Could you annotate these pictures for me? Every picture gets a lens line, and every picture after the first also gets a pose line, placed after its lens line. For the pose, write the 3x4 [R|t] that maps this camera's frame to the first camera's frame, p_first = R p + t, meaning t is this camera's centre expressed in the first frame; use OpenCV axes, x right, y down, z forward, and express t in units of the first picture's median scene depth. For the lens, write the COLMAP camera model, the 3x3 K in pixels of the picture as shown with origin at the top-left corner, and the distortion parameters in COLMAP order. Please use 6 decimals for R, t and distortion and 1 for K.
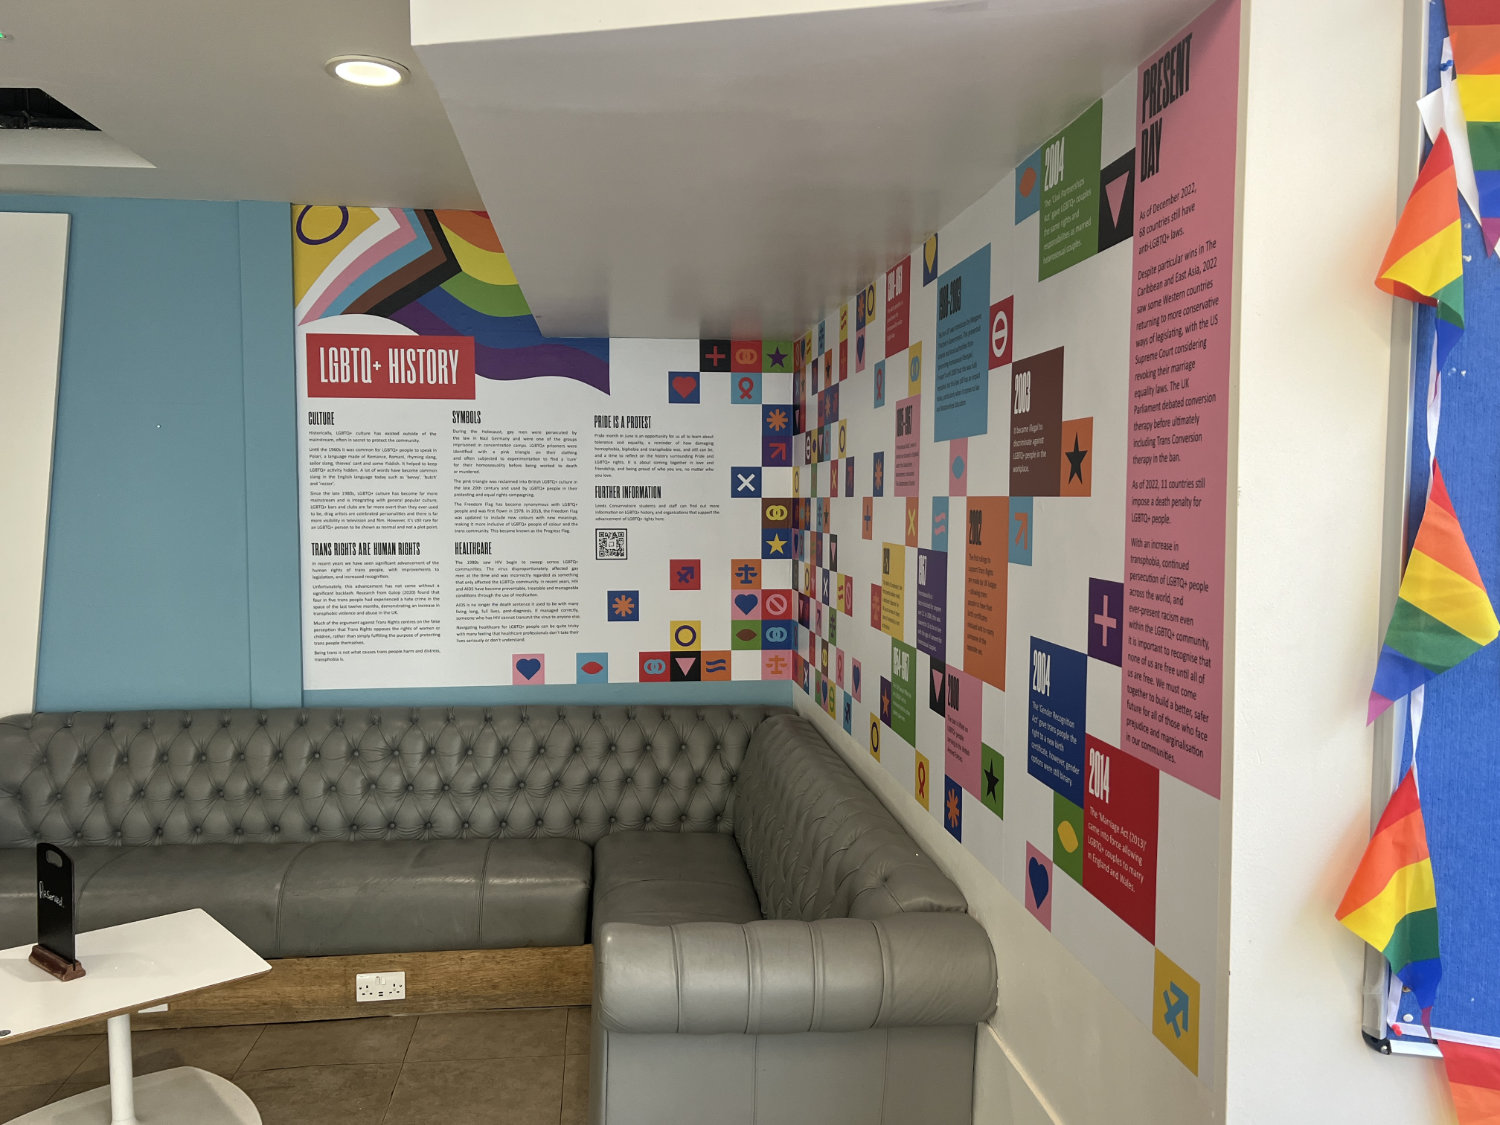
lens RADIAL K [[1169.0, 0, 763.3], [0, 1169.0, 573.2], [0, 0, 1]] dist [0.052787, -0.068492]
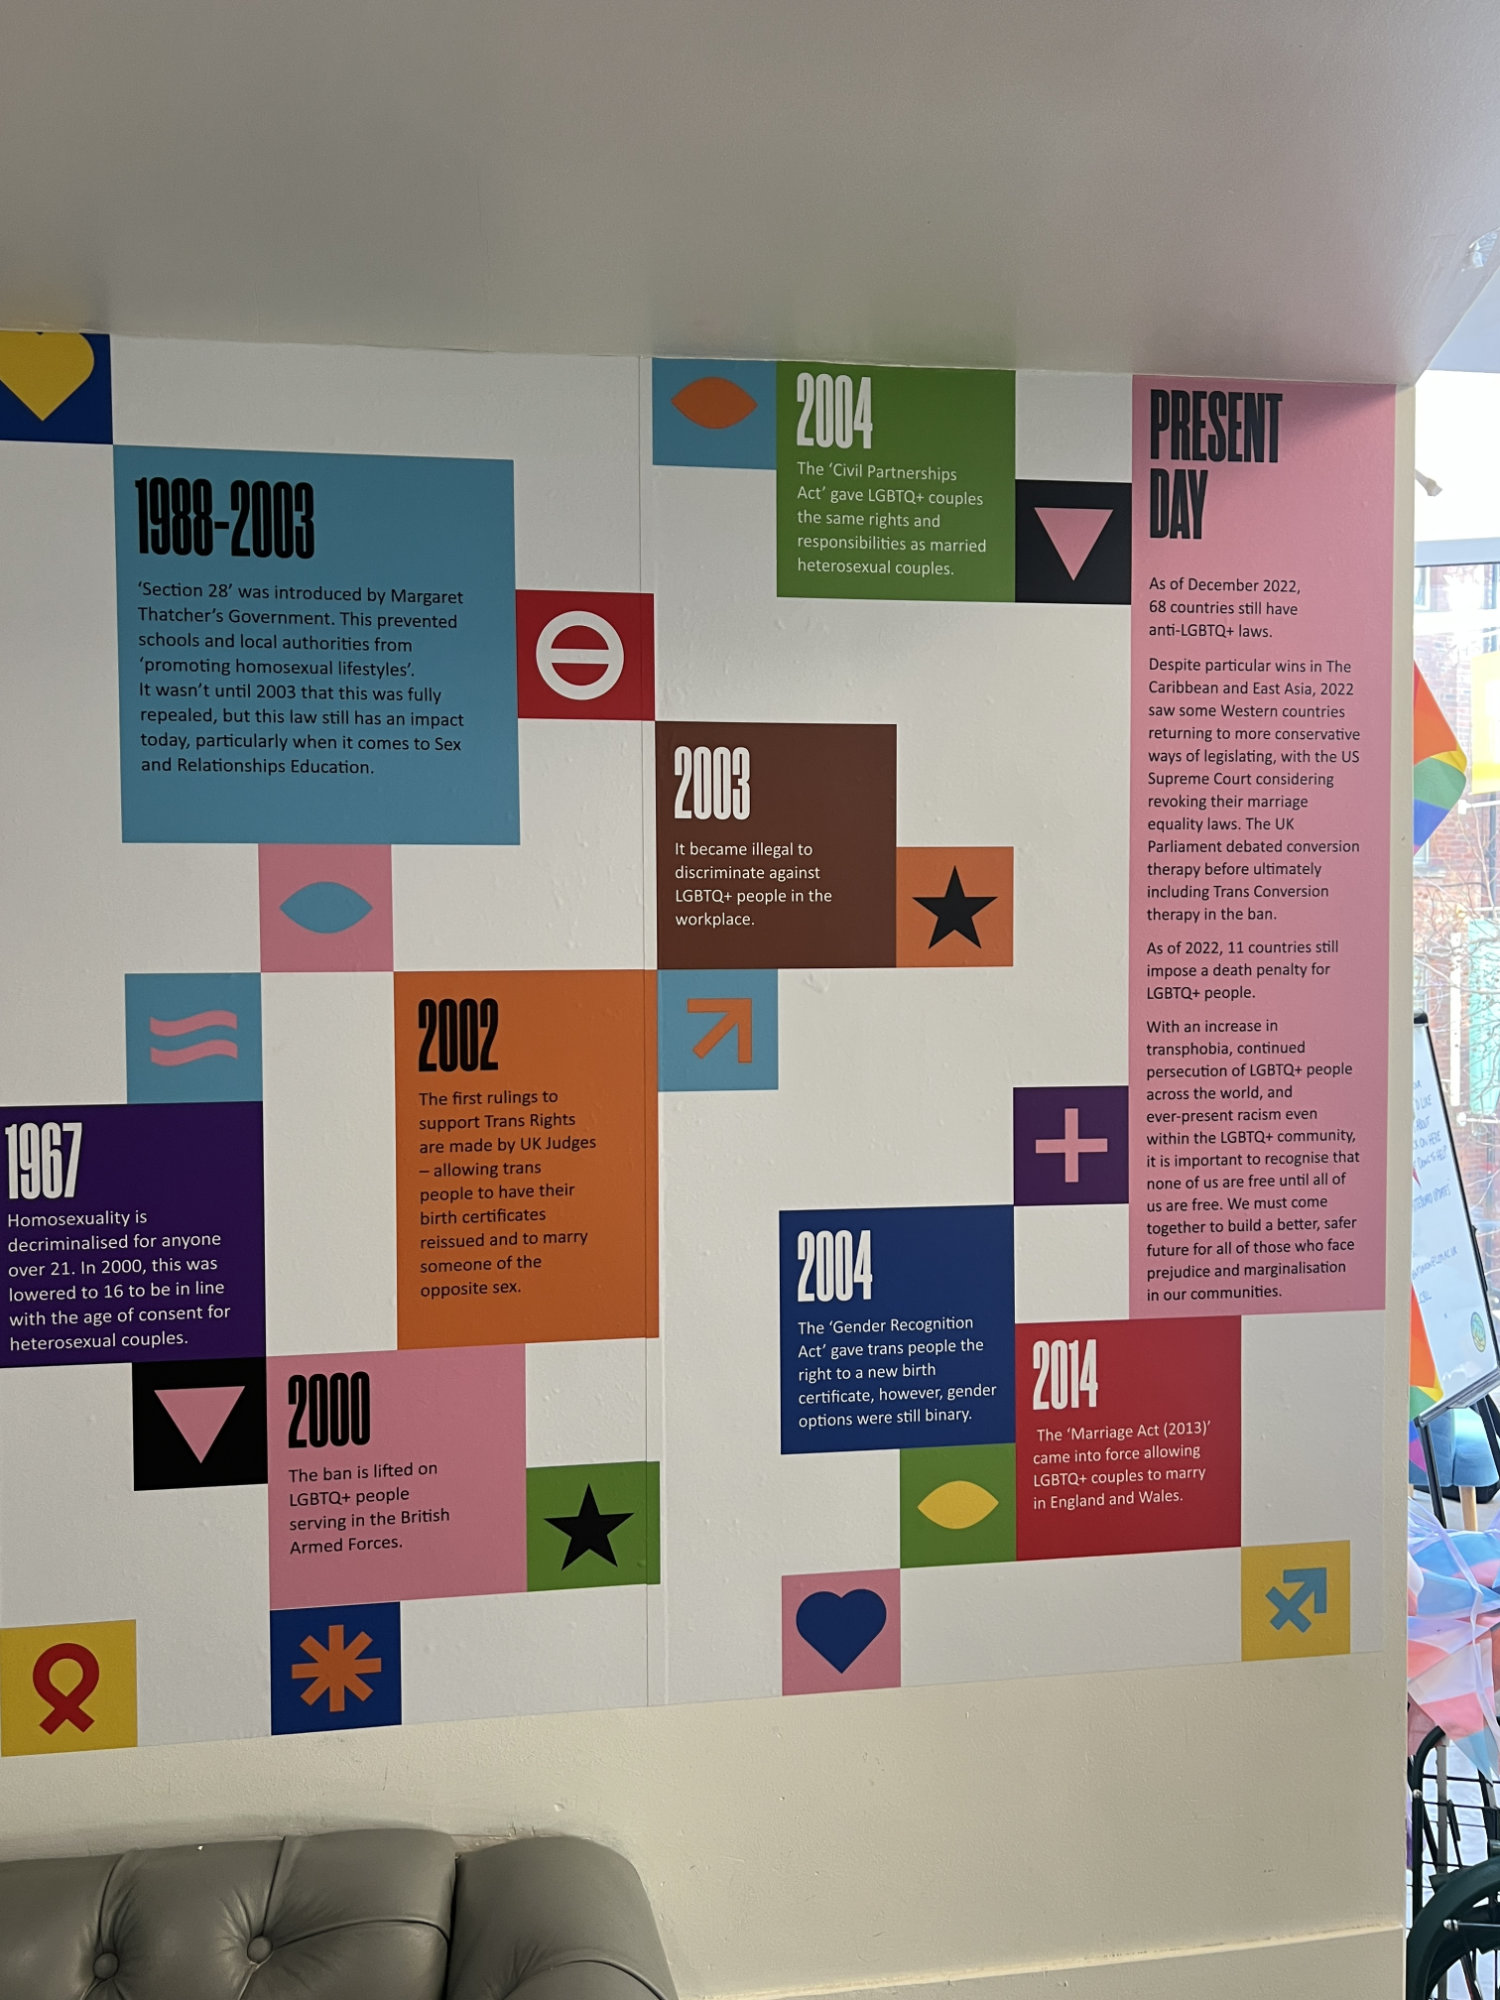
lens RADIAL K [[1558.7, 0, 750.0], [0, 1558.7, 1002.5], [0, 0, 1]] dist [0.052787, -0.068492]
pose [[-0.013874, -0.037709, 0.999192, -0.632053], [0.074282, 0.996489, 0.038638, -0.094718], [-0.997141, 0.074758, -0.011025, 1.219764]]
